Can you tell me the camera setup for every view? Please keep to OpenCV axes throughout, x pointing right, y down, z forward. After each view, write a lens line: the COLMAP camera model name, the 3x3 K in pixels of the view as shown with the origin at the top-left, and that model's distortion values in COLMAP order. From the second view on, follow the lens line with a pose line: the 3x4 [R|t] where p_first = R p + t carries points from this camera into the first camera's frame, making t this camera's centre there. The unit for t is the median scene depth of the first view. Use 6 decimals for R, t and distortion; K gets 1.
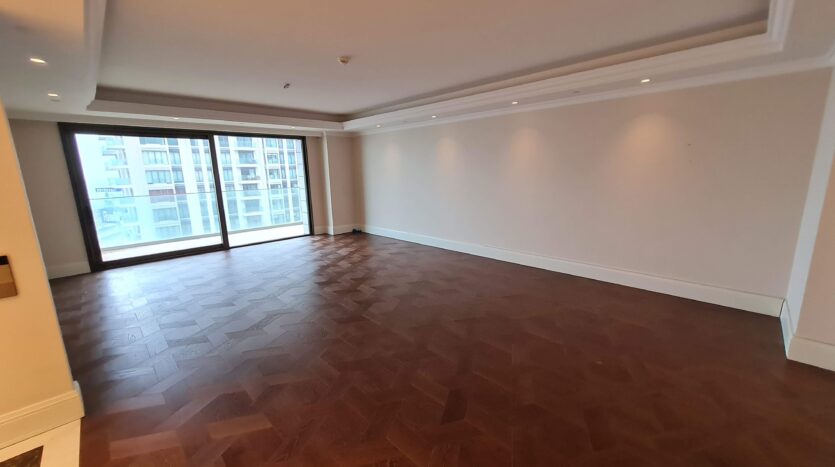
lens RADIAL K [[327.6, 0, 417.7], [0, 327.6, 235.1], [0, 0, 1]] dist [0.002340, 0.000138]
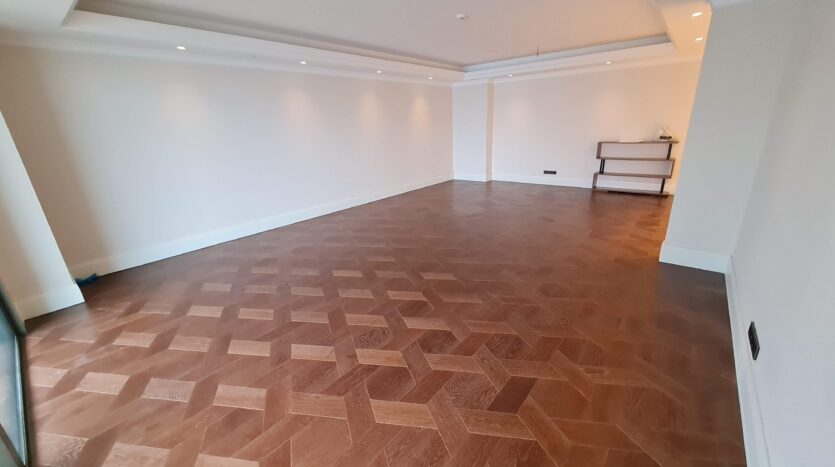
lens RADIAL K [[327.6, 0, 417.3], [0, 327.6, 230.9], [0, 0, 1]] dist [0.002340, 0.000138]
pose [[-0.101088, -0.284030, 0.953472, -0.905736], [0.242907, 0.922330, 0.300507, -0.136455], [-0.964768, 0.261983, -0.024243, 0.827309]]
